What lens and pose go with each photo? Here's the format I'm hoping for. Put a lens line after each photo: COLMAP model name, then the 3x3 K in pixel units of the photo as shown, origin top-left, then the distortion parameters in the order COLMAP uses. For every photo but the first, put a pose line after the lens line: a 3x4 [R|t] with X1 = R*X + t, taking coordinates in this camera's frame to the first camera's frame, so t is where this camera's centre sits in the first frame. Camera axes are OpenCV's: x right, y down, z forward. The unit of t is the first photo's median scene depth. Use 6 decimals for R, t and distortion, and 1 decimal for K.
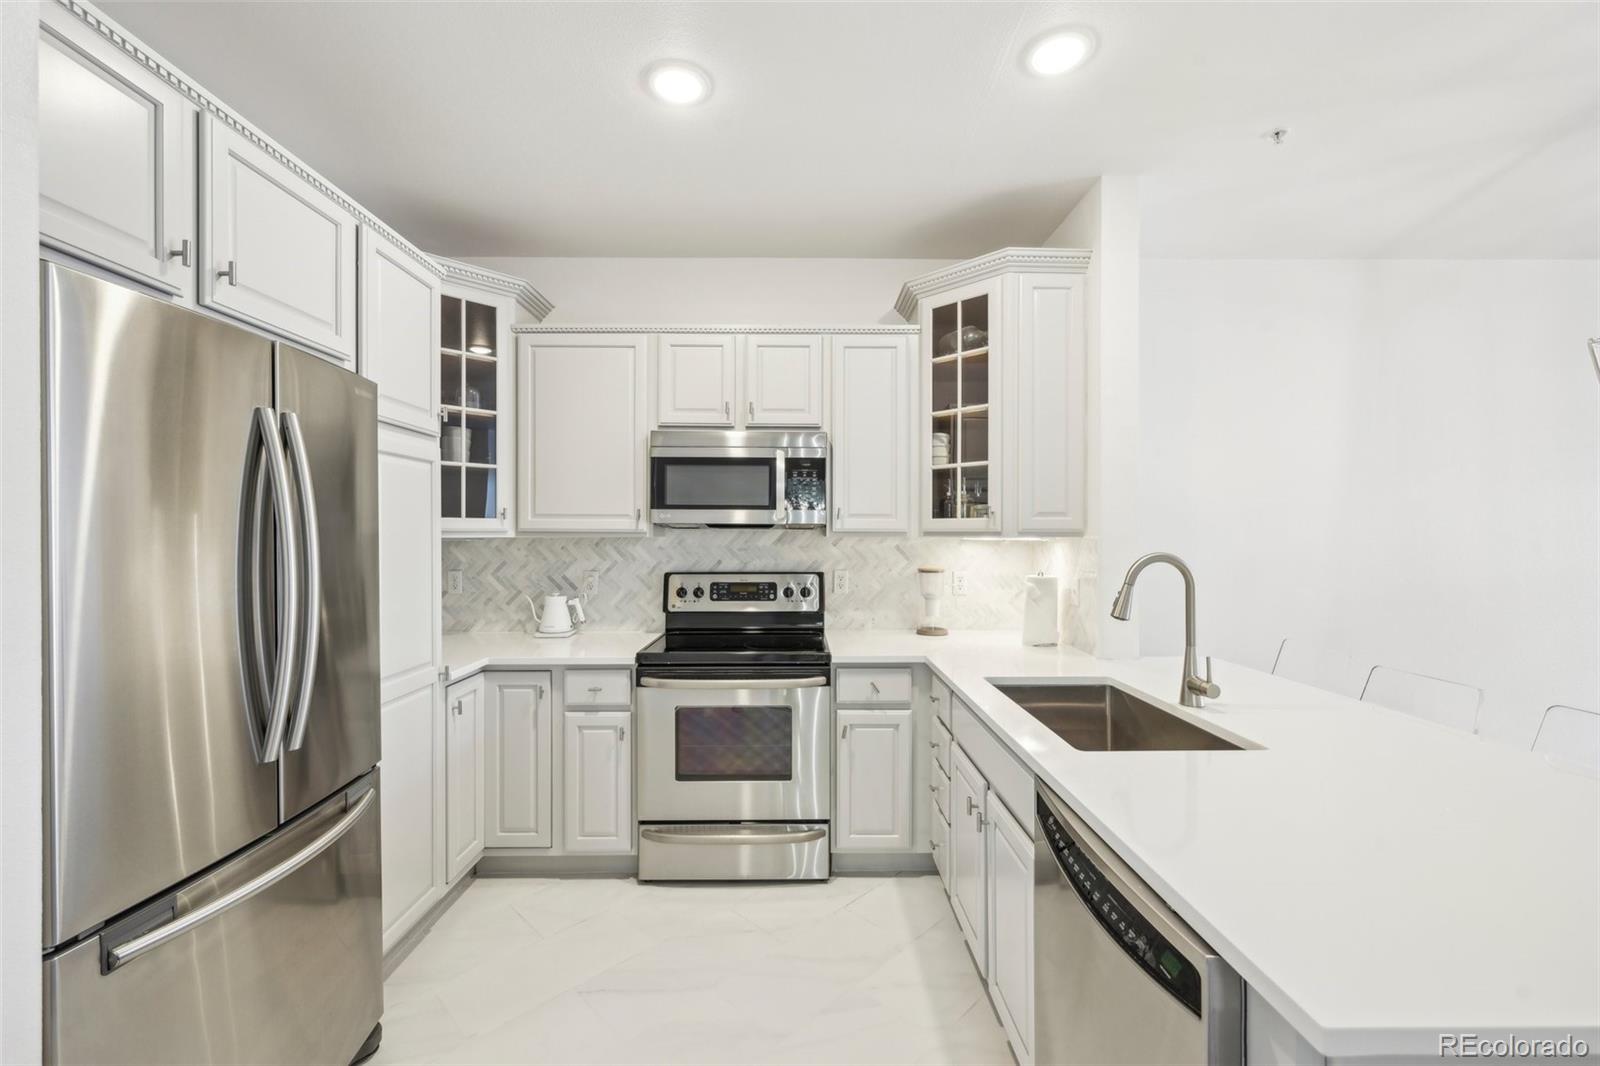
lens RADIAL K [[660.4, 0, 800.0], [0, 660.4, 533.0], [0, 0, 1]] dist [0.000865, 0.000100]
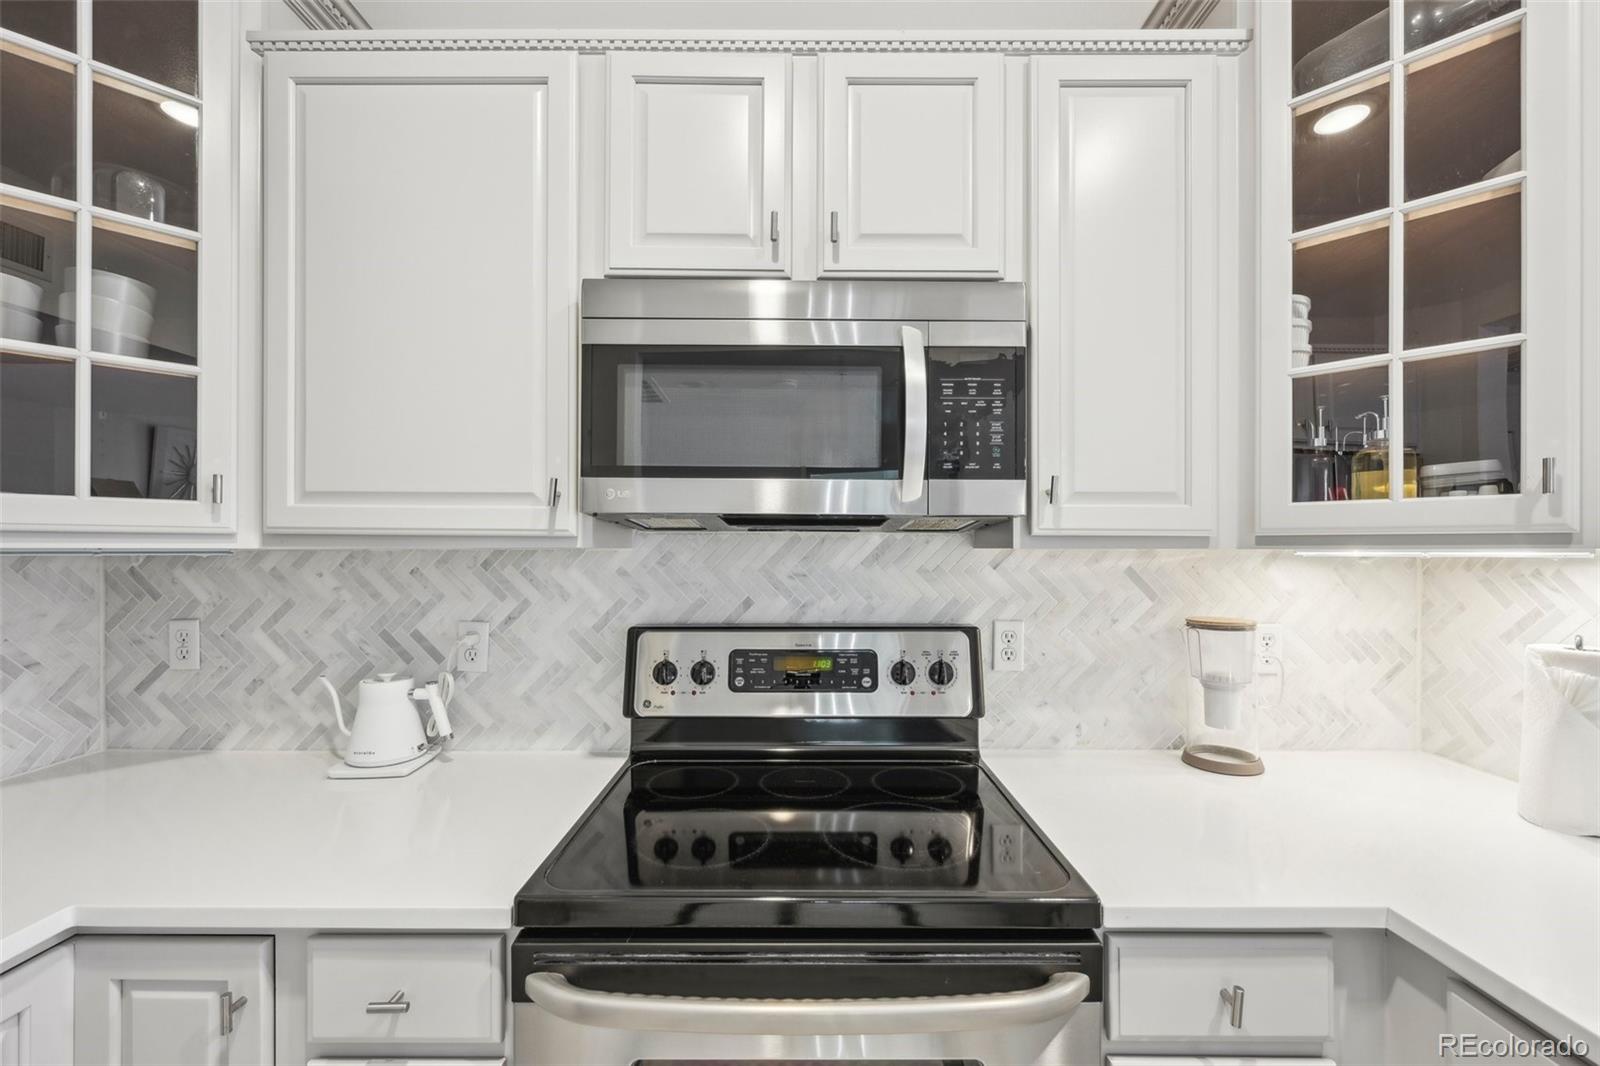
lens RADIAL K [[658.6, 0, 798.4], [0, 658.6, 546.5], [0, 0, 1]] dist [-0.001748, 0.000067]
pose [[0.999944, 0.001207, -0.010528, -0.084261], [-0.001220, 0.999998, -0.001273, 0.004997], [0.010526, 0.001285, 0.999944, 0.554107]]
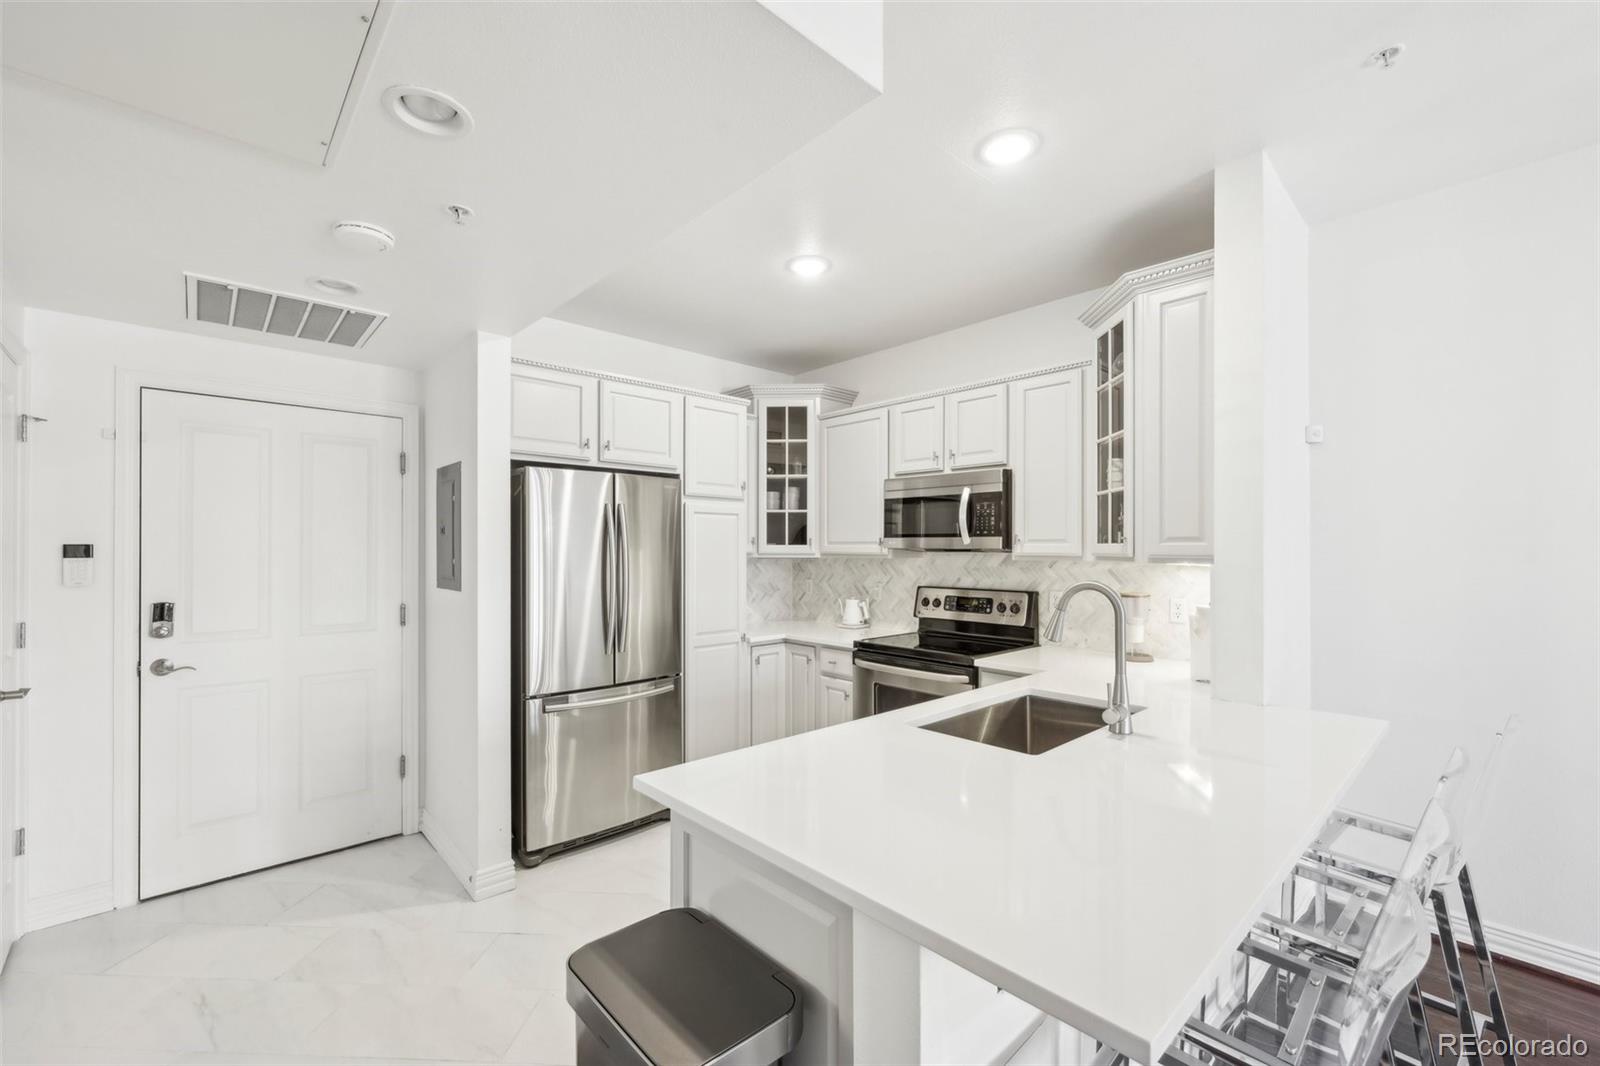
lens RADIAL K [[658.6, 0, 798.4], [0, 658.6, 546.5], [0, 0, 1]] dist [-0.001748, 0.000067]
pose [[0.670816, -0.002609, -0.741619, 0.595913], [0.000606, 0.999995, -0.002969, -0.013154], [0.741623, 0.001543, 0.670815, -0.030116]]
